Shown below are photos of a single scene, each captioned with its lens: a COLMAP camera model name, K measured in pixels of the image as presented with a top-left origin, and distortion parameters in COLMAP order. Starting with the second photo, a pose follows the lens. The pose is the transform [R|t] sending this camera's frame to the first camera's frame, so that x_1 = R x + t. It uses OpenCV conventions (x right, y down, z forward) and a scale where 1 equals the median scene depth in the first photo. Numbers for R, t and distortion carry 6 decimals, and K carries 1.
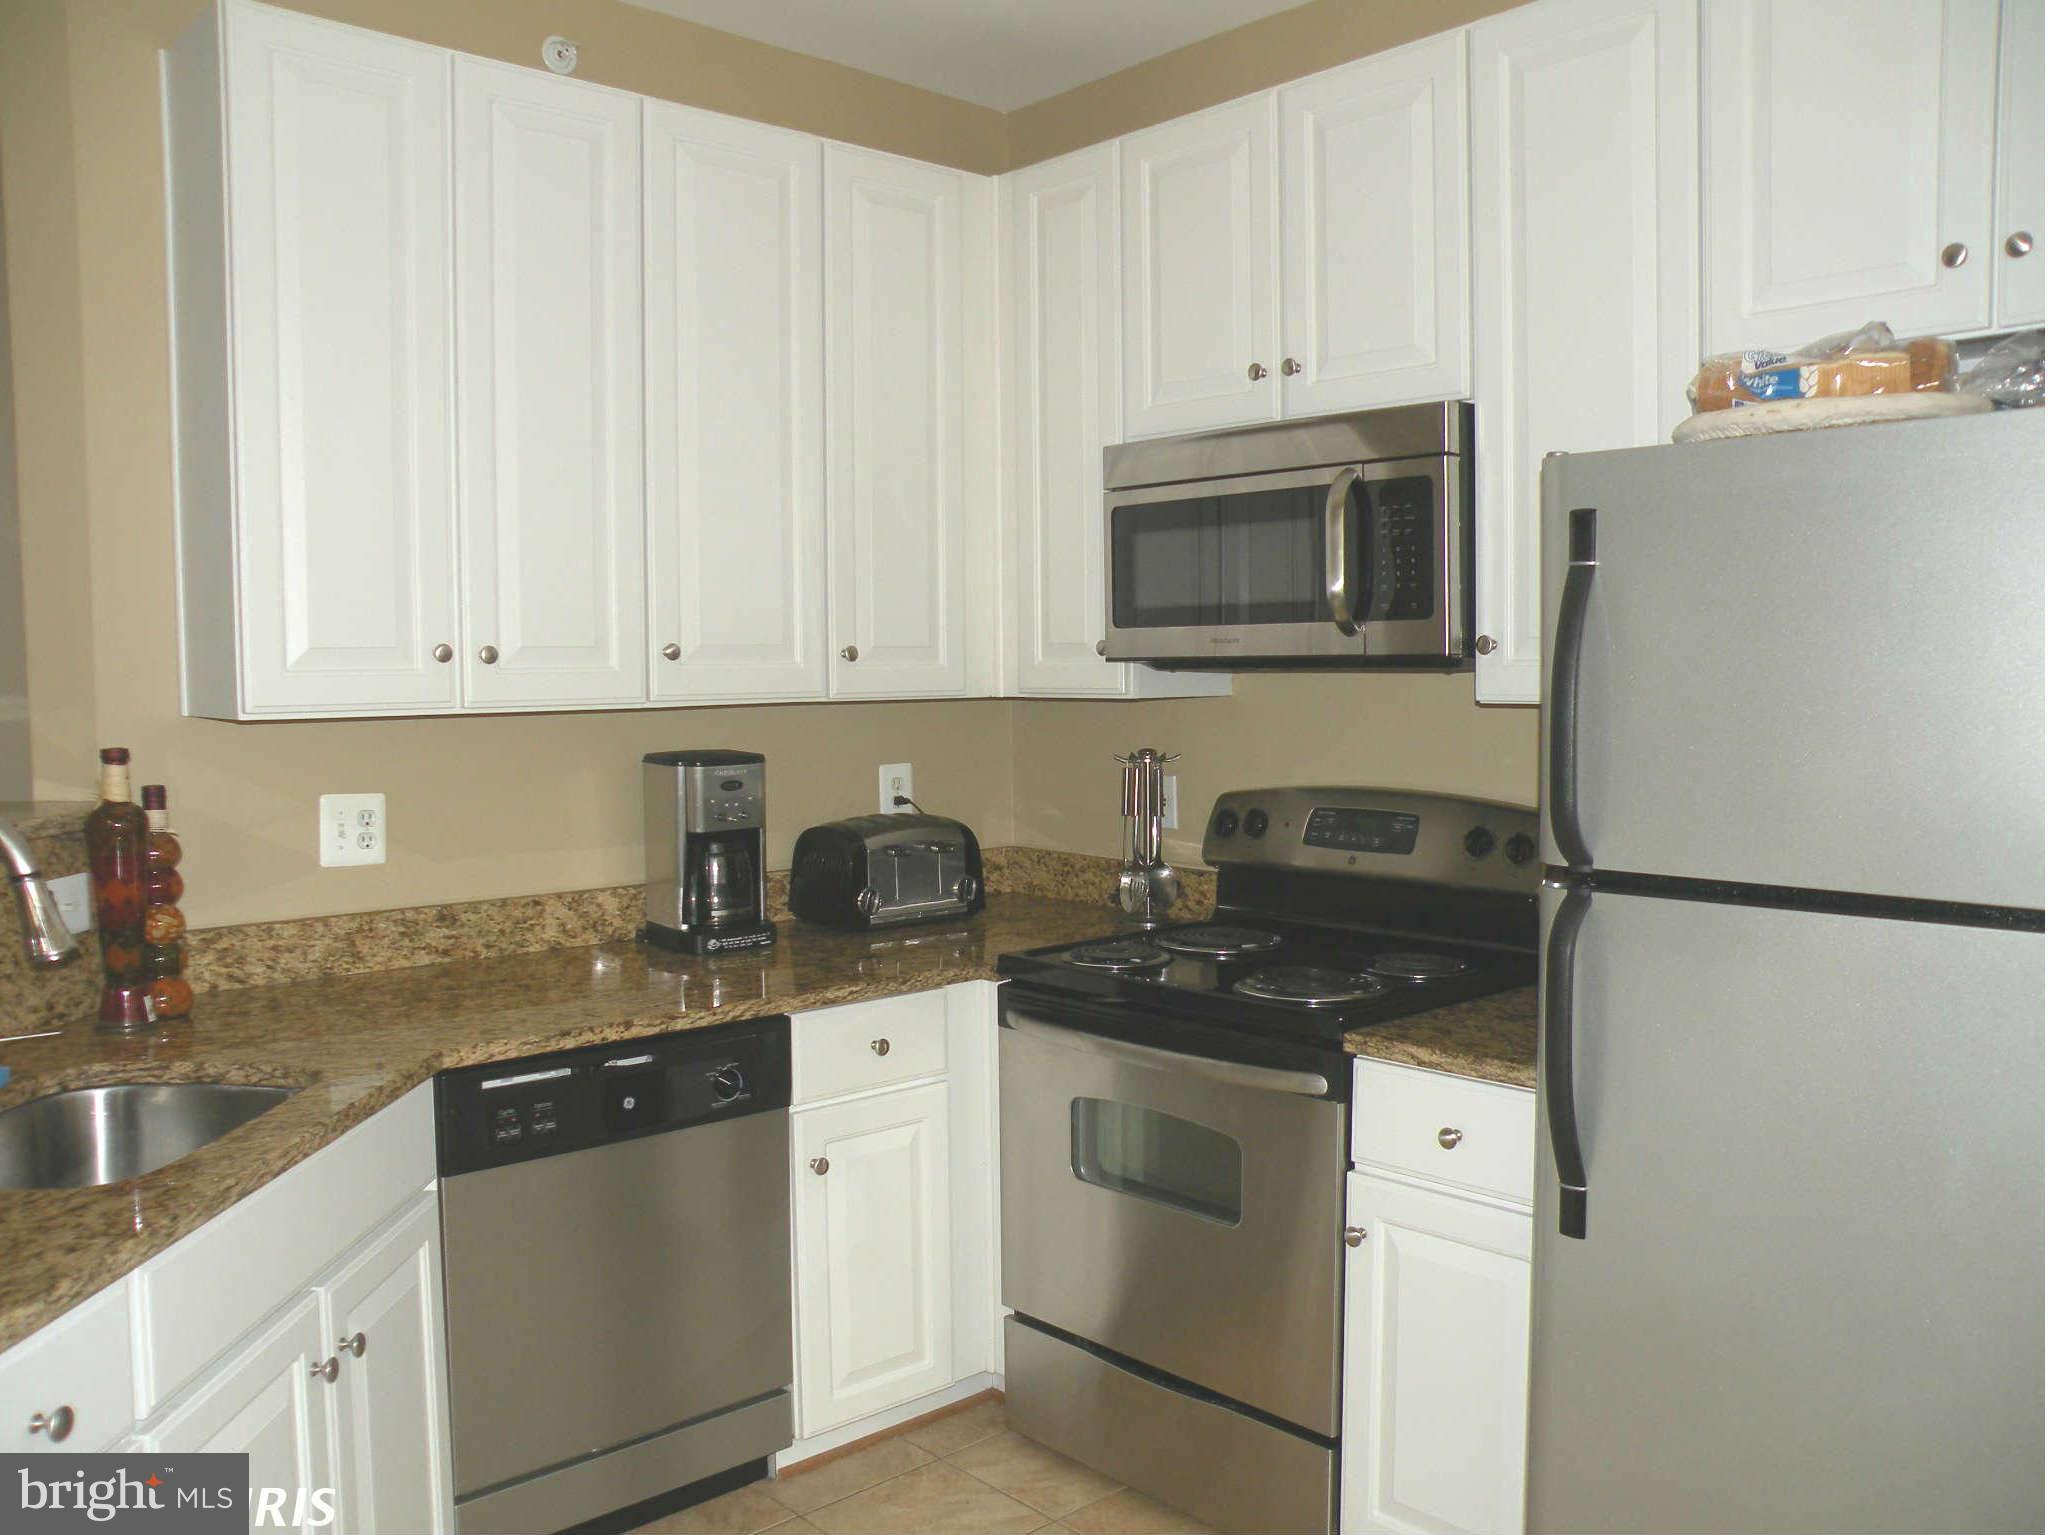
lens RADIAL K [[1666.6, 0, 1055.8], [0, 1666.6, 794.0], [0, 0, 1]] dist [-0.163119, 0.157142]
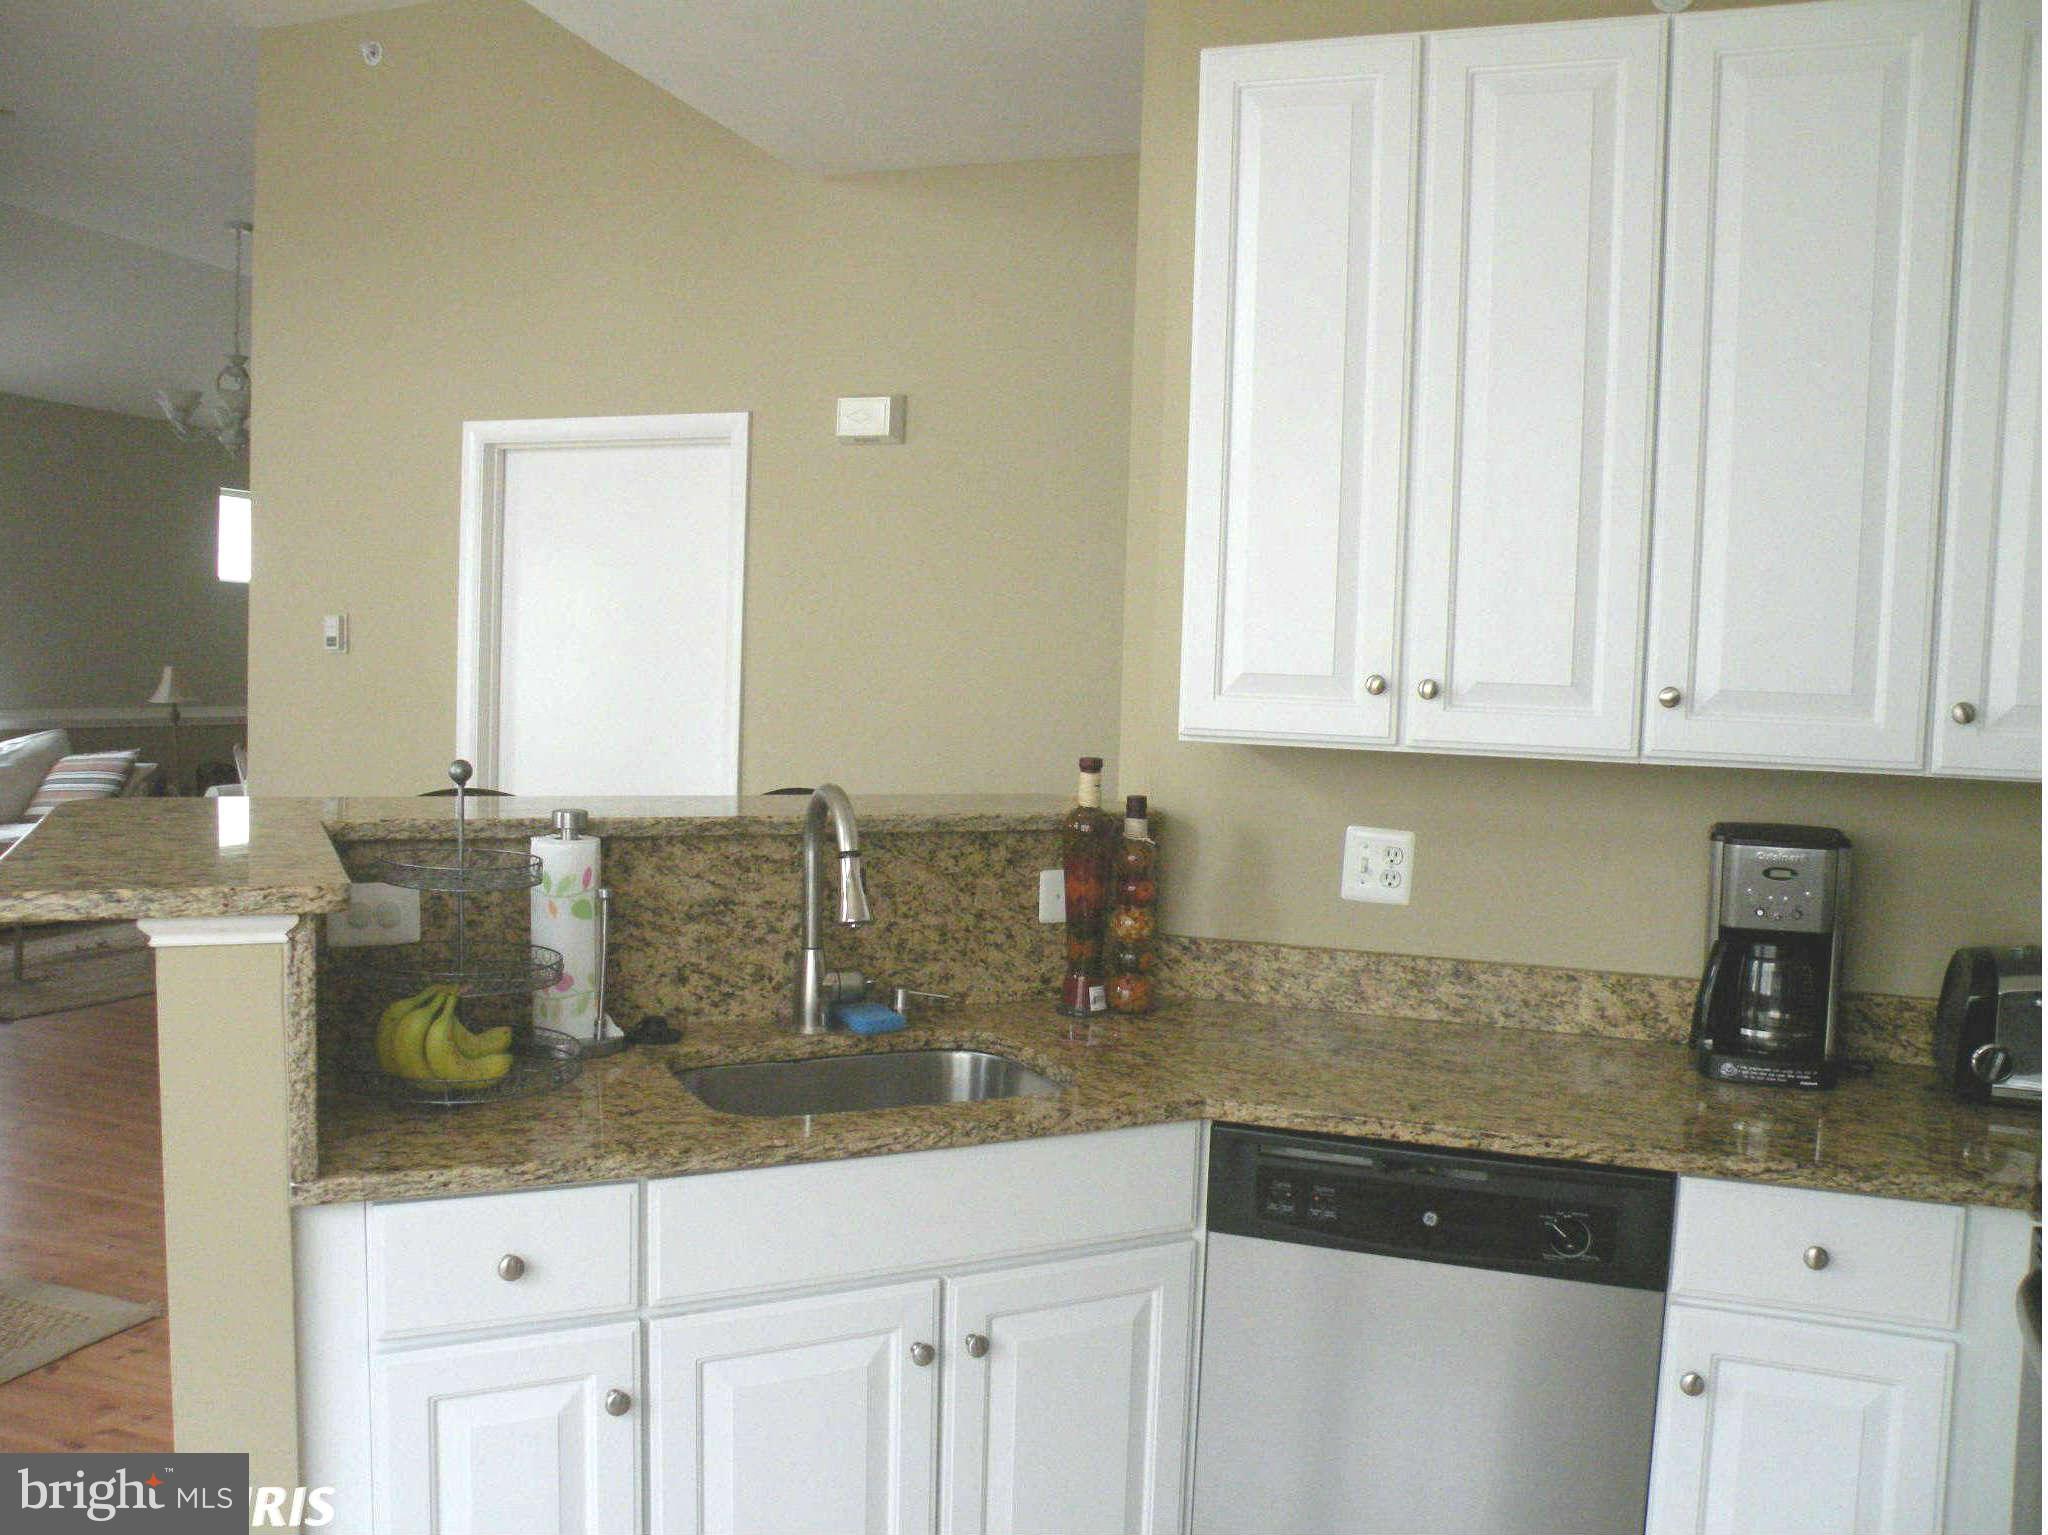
lens RADIAL K [[1666.6, 0, 1055.8], [0, 1666.6, 794.0], [0, 0, 1]] dist [-0.163119, 0.157142]
pose [[0.454933, 0.086037, -0.886360, 0.352754], [-0.105098, 0.993553, 0.042500, -0.042390], [0.884302, 0.073820, 0.461042, 0.385178]]
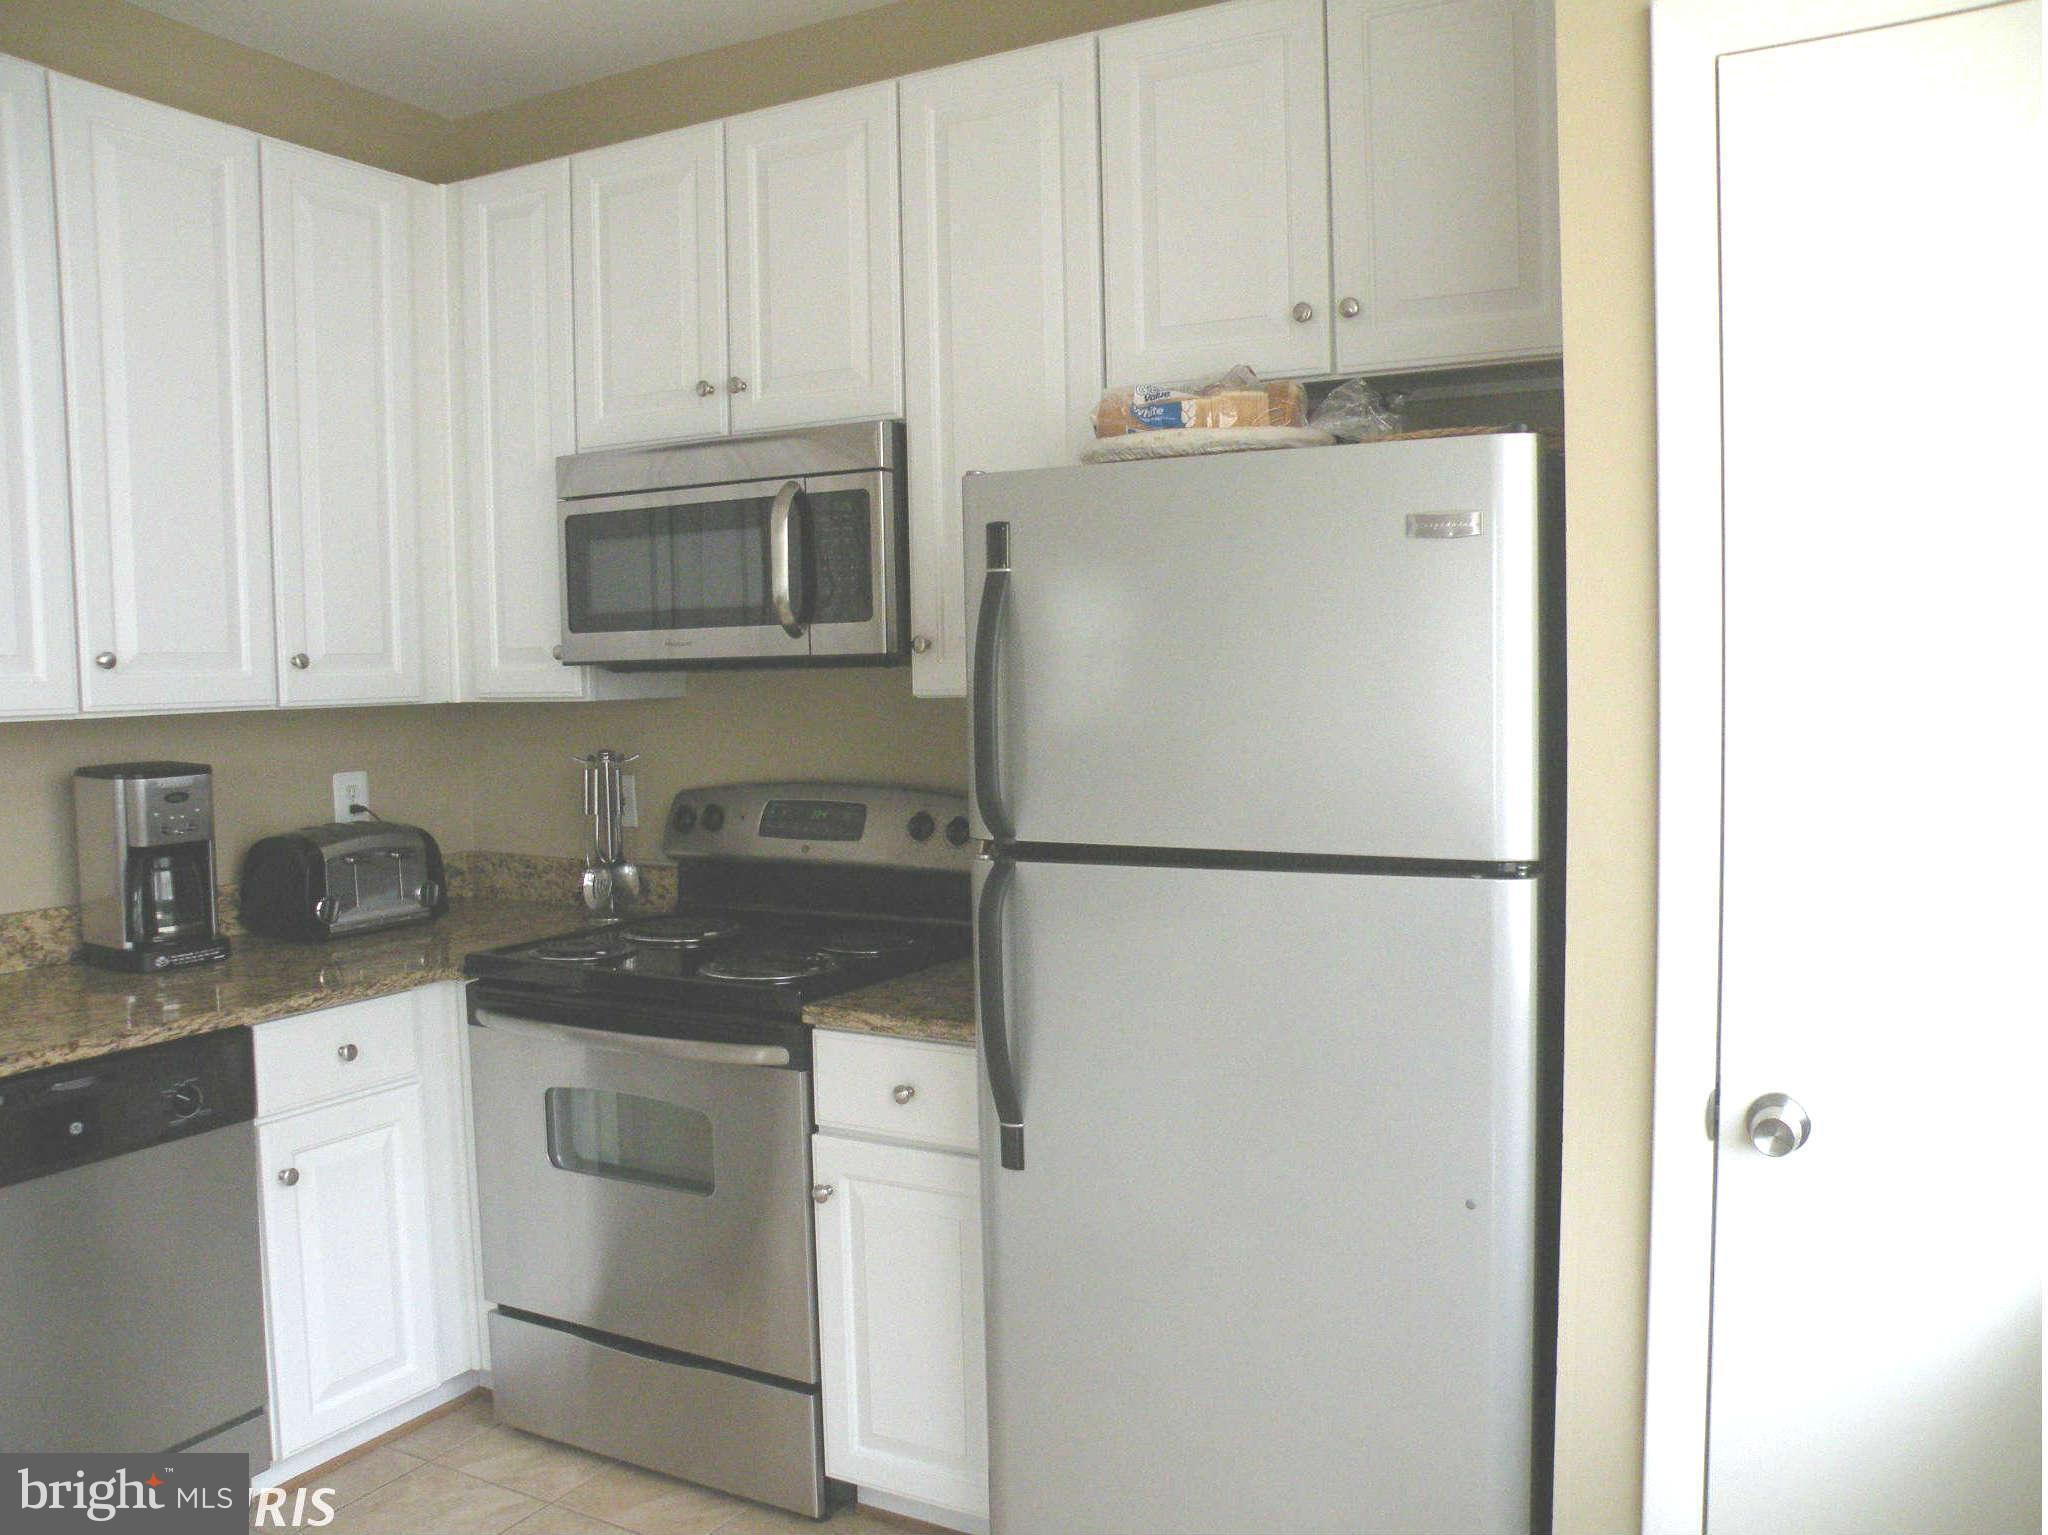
lens RADIAL K [[1666.6, 0, 1055.8], [0, 1666.6, 794.0], [0, 0, 1]] dist [-0.163119, 0.157142]
pose [[0.948012, -0.031673, 0.316655, -0.005549], [0.032615, 0.999465, 0.002327, 0.008214], [-0.316560, 0.008122, 0.948538, -0.066623]]
